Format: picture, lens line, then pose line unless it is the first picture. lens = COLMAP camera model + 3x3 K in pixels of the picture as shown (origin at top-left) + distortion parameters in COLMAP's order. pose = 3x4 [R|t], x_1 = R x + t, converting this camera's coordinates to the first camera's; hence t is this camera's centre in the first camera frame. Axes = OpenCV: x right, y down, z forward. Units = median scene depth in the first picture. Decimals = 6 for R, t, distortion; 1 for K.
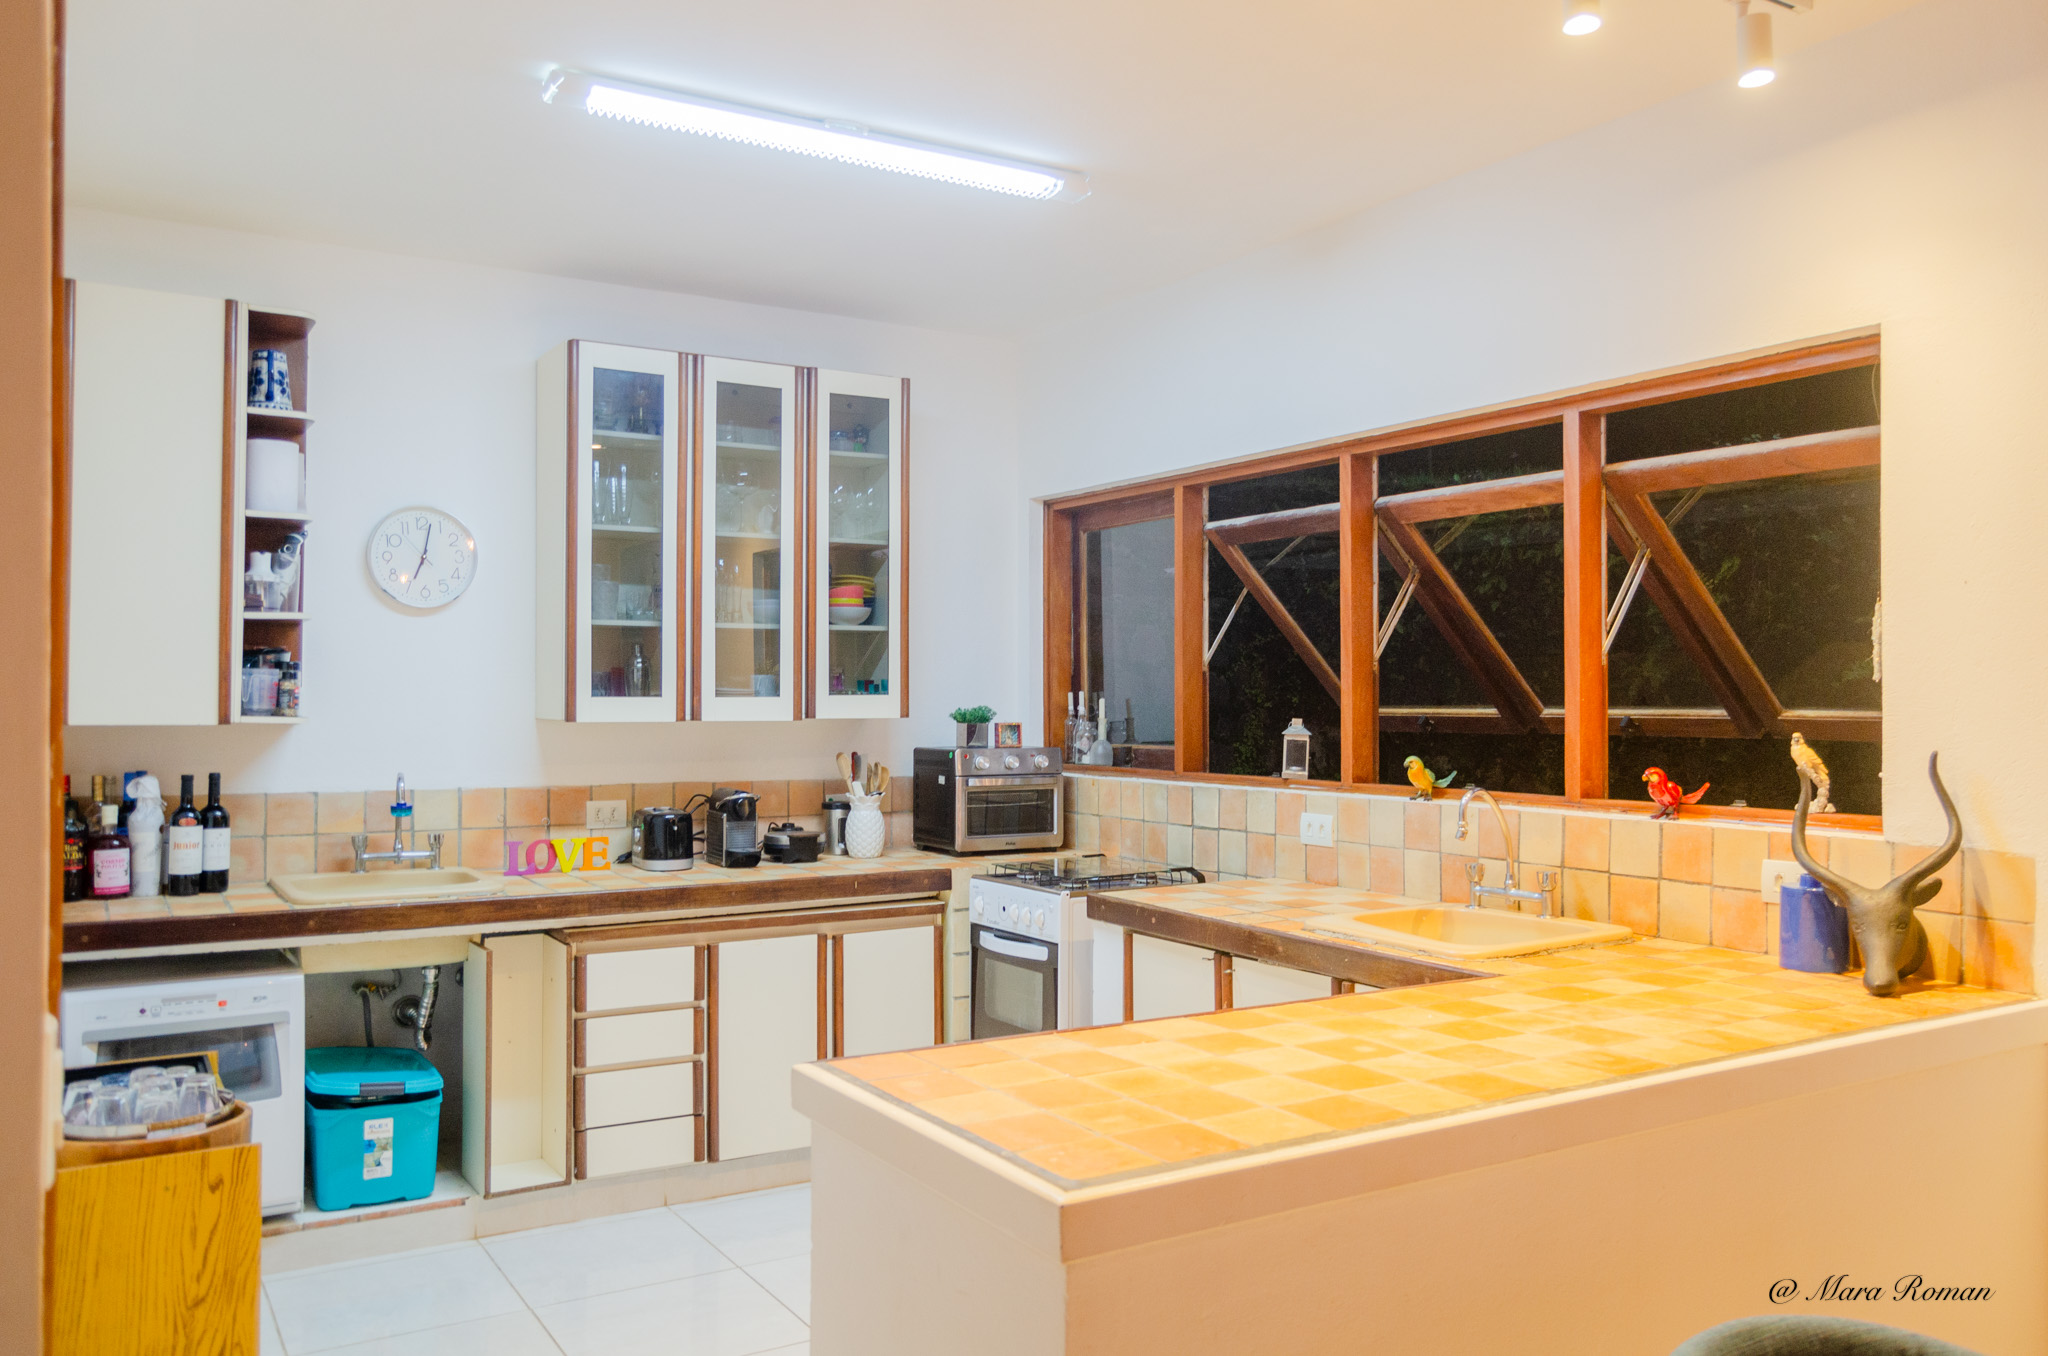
lens RADIAL K [[1575.4, 0, 1024.0], [0, 1575.4, 678.0], [0, 0, 1]] dist [0.006966, -0.000814]
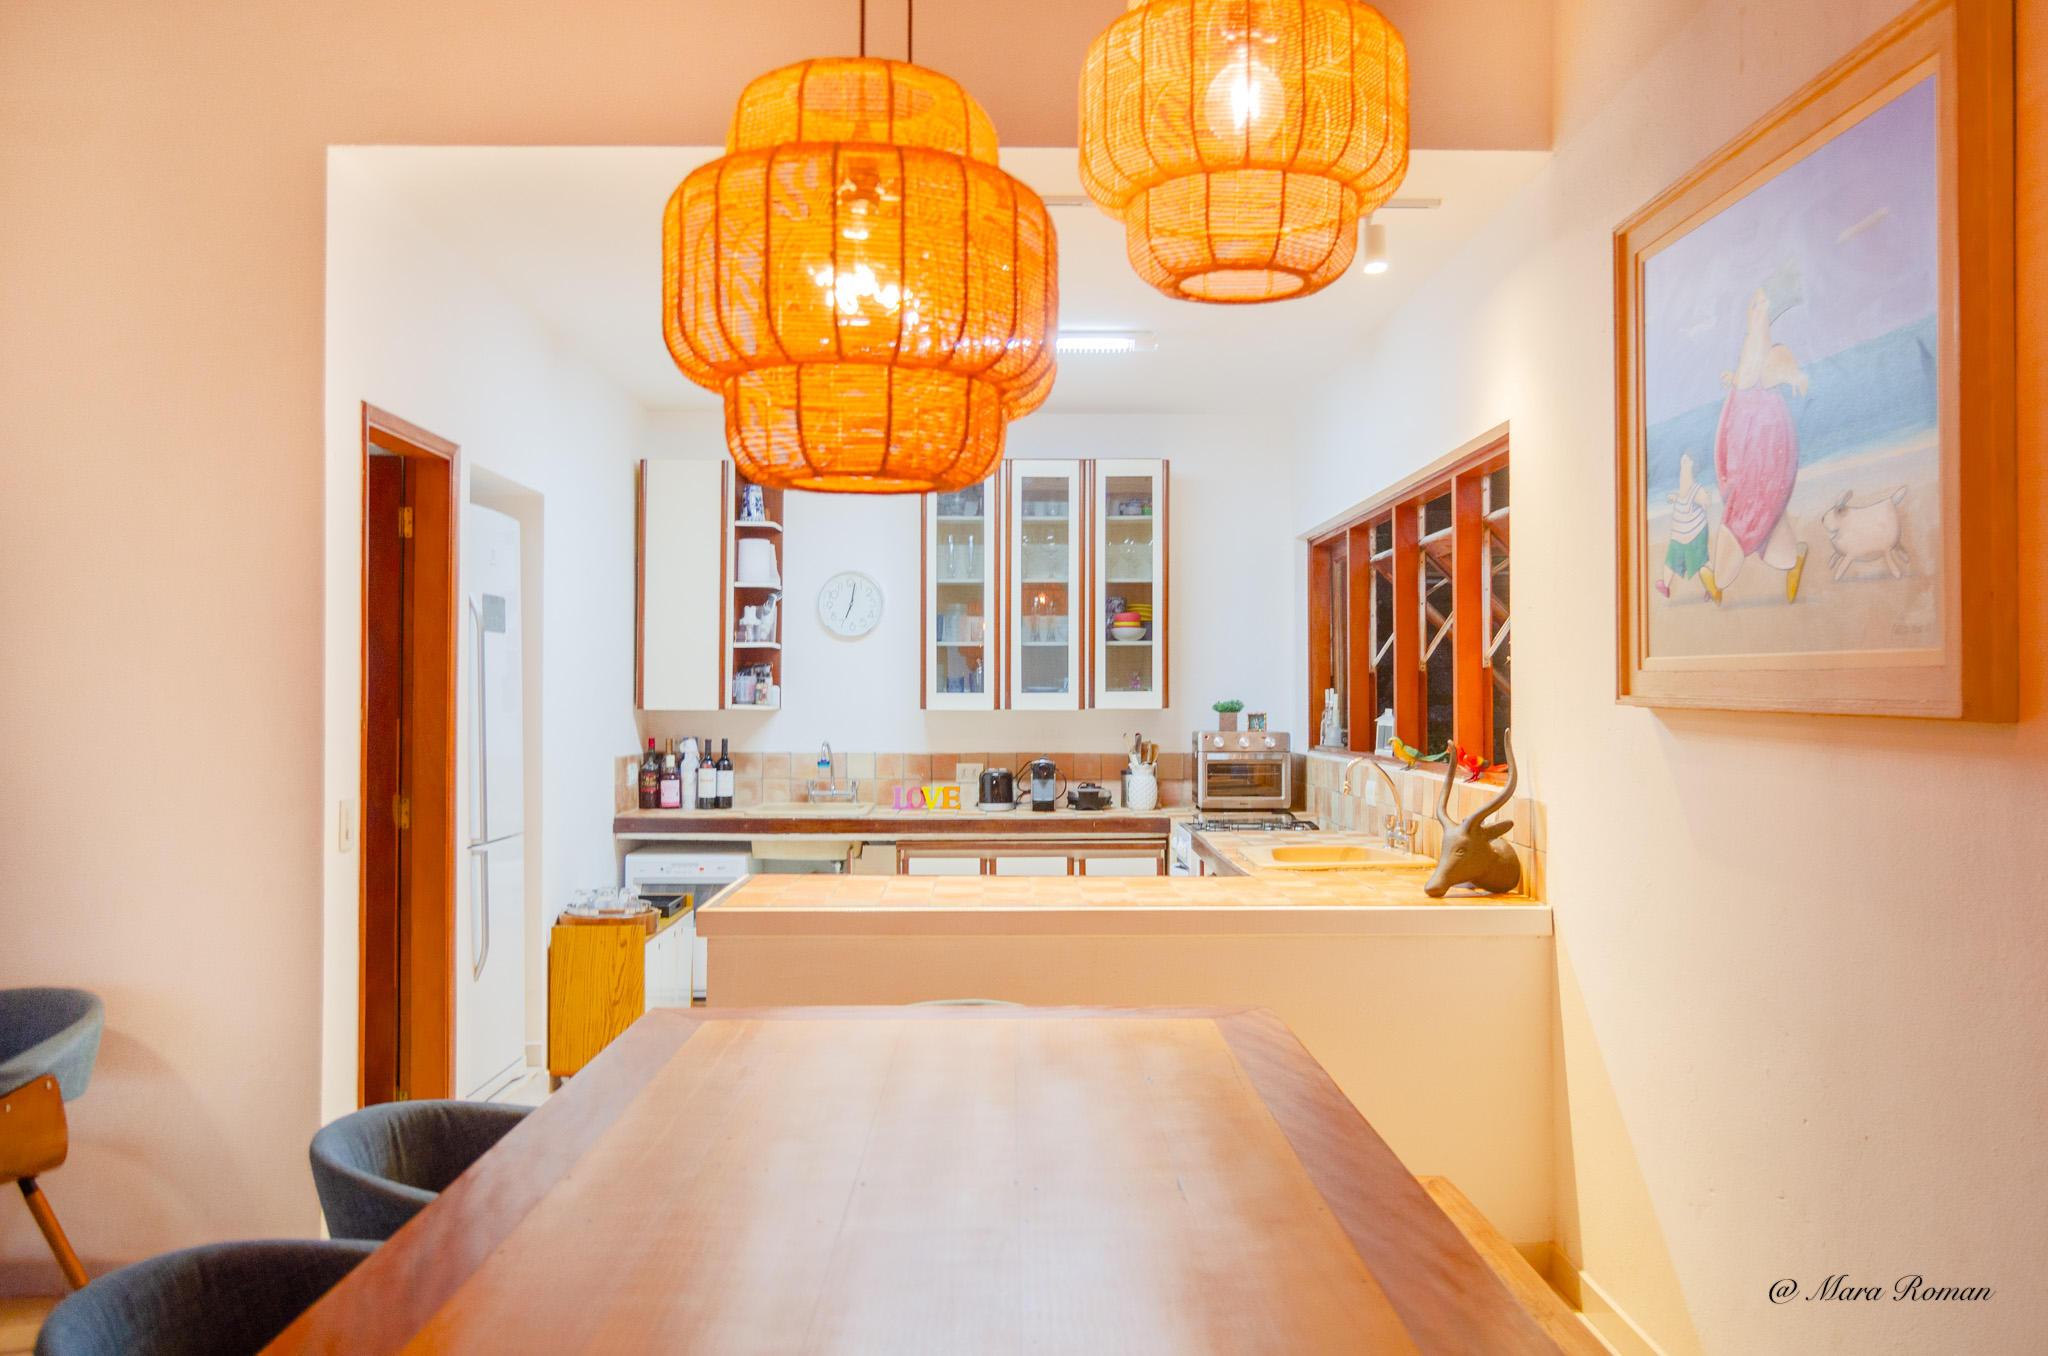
lens RADIAL K [[1575.4, 0, 1024.0], [0, 1575.4, 678.0], [0, 0, 1]] dist [0.006966, -0.000814]
pose [[0.858558, -0.006546, -0.512675, 0.627289], [0.007395, 0.999973, -0.000383, -0.001695], [0.512663, -0.003463, 0.858583, -0.284775]]
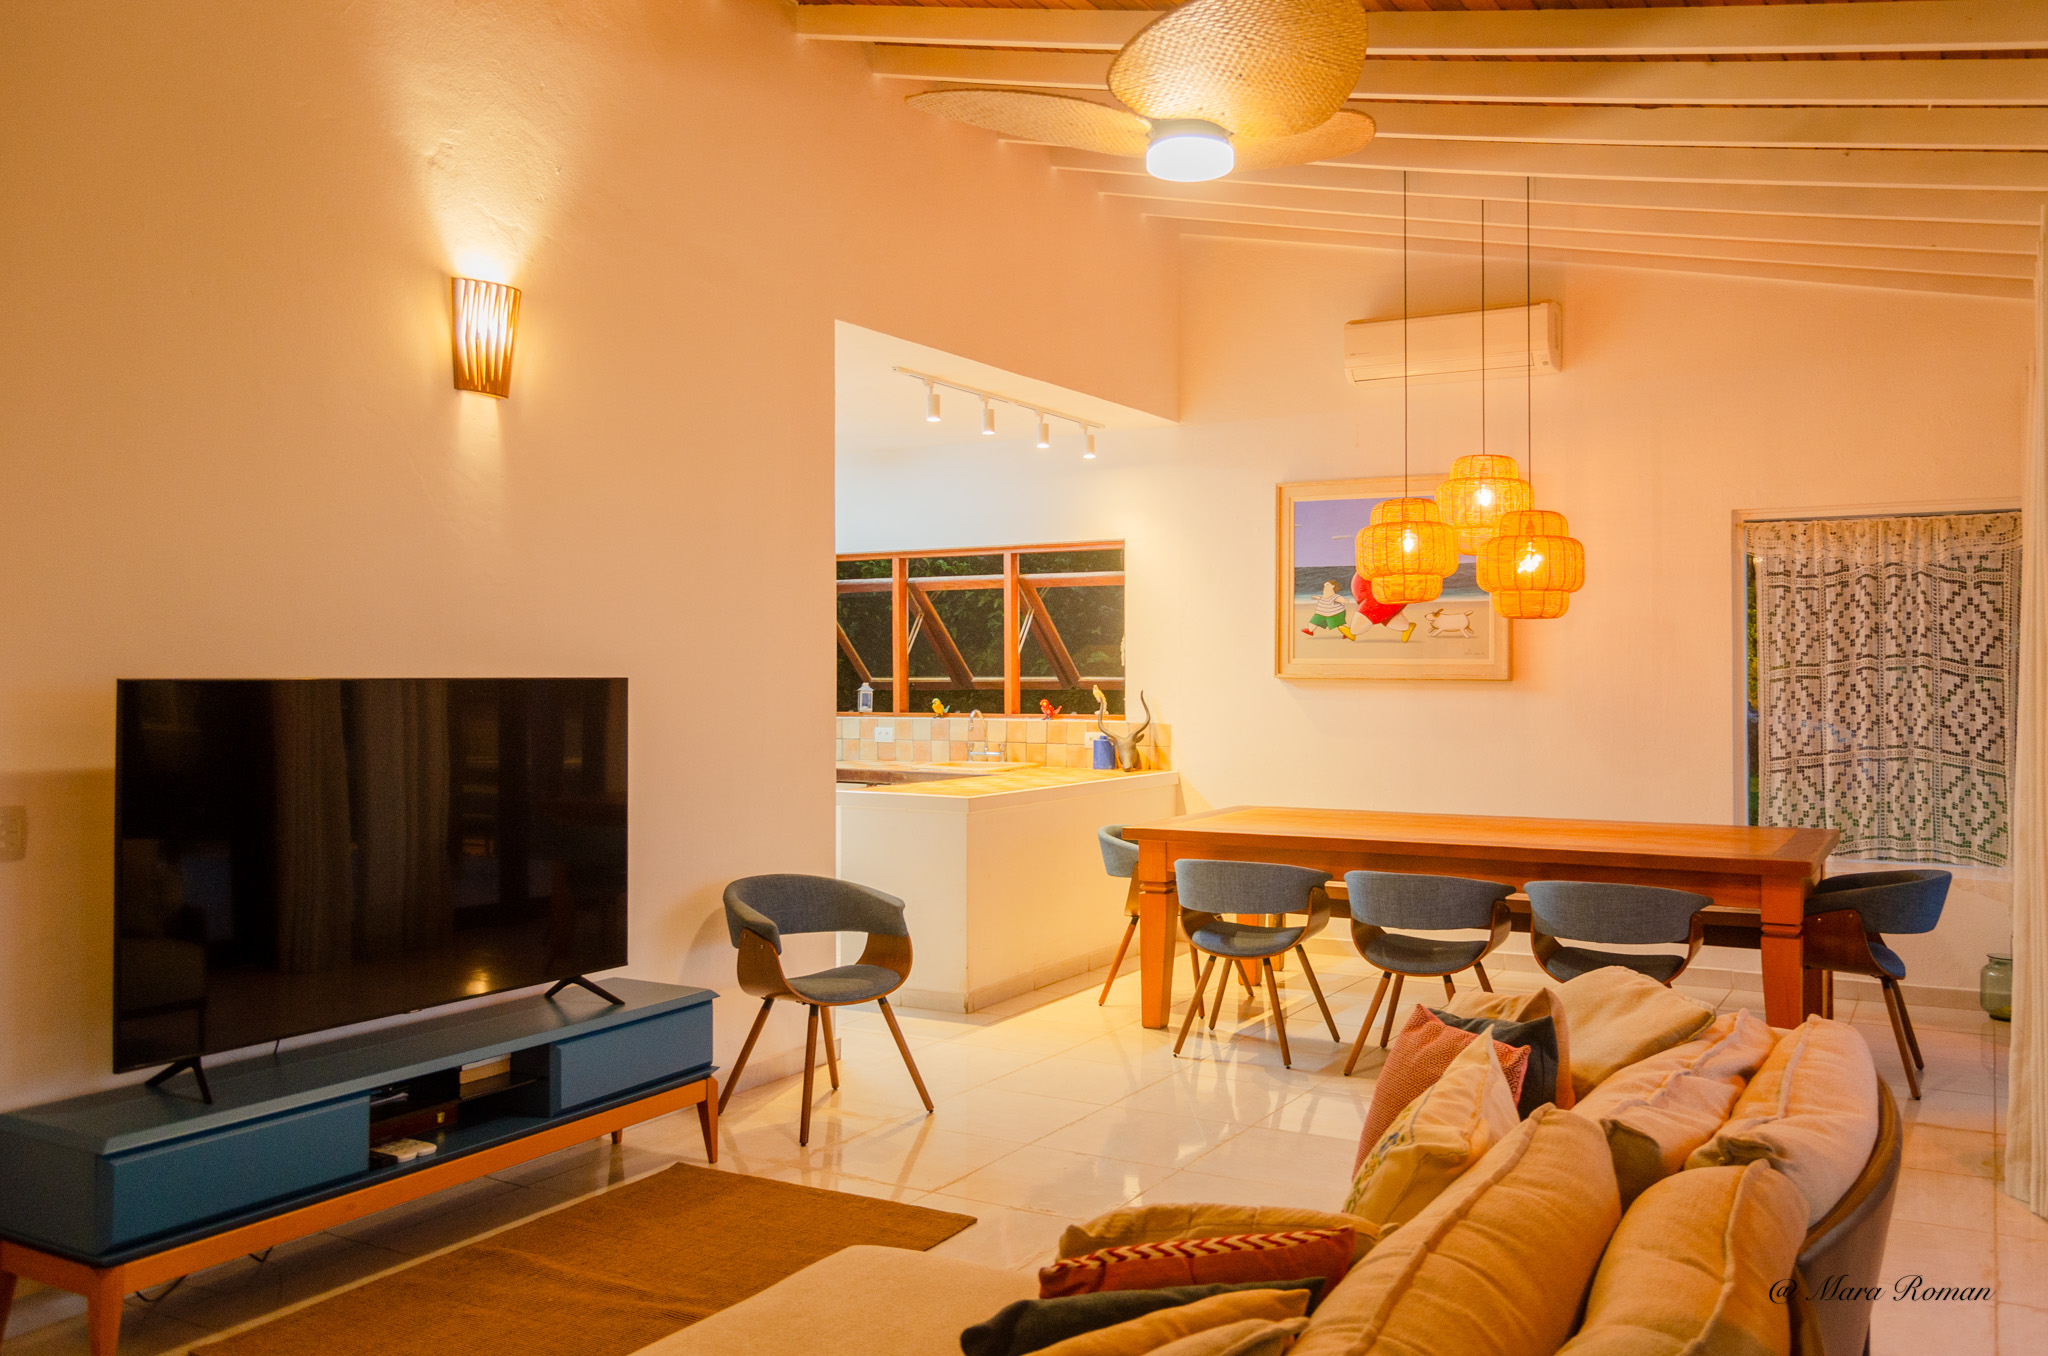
lens RADIAL K [[1575.4, 0, 1024.0], [0, 1575.4, 678.0], [0, 0, 1]] dist [0.006966, -0.000814]
pose [[0.885223, -0.006651, 0.465119, -0.669441], [-0.001160, 0.999863, 0.016507, -0.016515], [-0.465165, -0.015152, 0.885094, -1.017020]]
